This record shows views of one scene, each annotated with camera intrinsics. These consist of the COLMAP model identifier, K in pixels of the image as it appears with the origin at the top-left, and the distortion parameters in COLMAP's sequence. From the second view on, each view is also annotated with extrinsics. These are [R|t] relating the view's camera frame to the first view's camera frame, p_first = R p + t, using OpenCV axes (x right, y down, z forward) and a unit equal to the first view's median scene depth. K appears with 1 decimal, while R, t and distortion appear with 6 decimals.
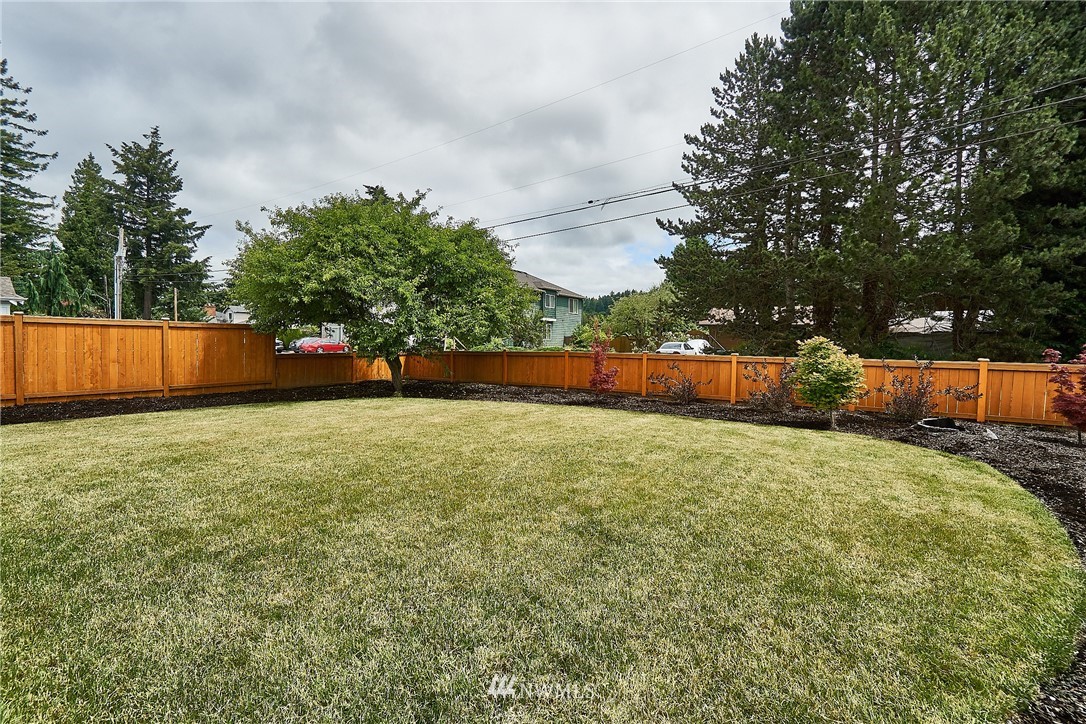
lens RADIAL K [[480.5, 0, 543.0], [0, 480.5, 362.0], [0, 0, 1]] dist [0.001042, 0.000244]
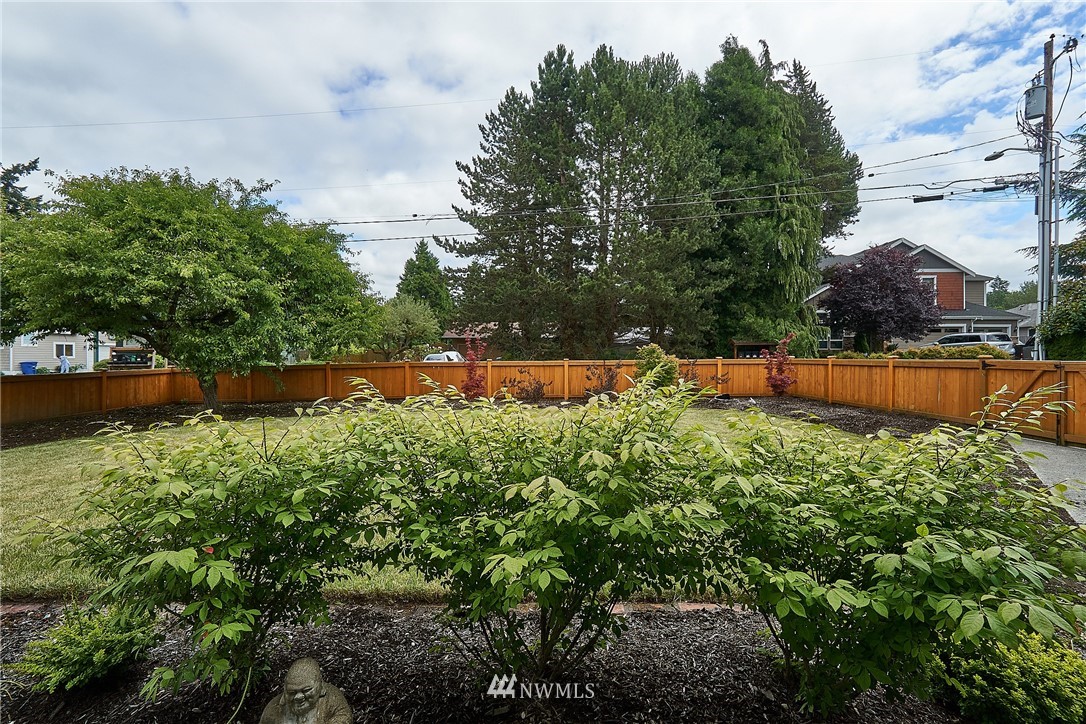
lens RADIAL K [[480.5, 0, 543.0], [0, 480.5, 362.0], [0, 0, 1]] dist [0.001042, 0.000244]
pose [[0.840906, -0.026785, 0.540518, -0.146942], [0.042085, 0.998986, -0.015969, 0.003319], [-0.539543, 0.036176, 0.841181, 0.003741]]
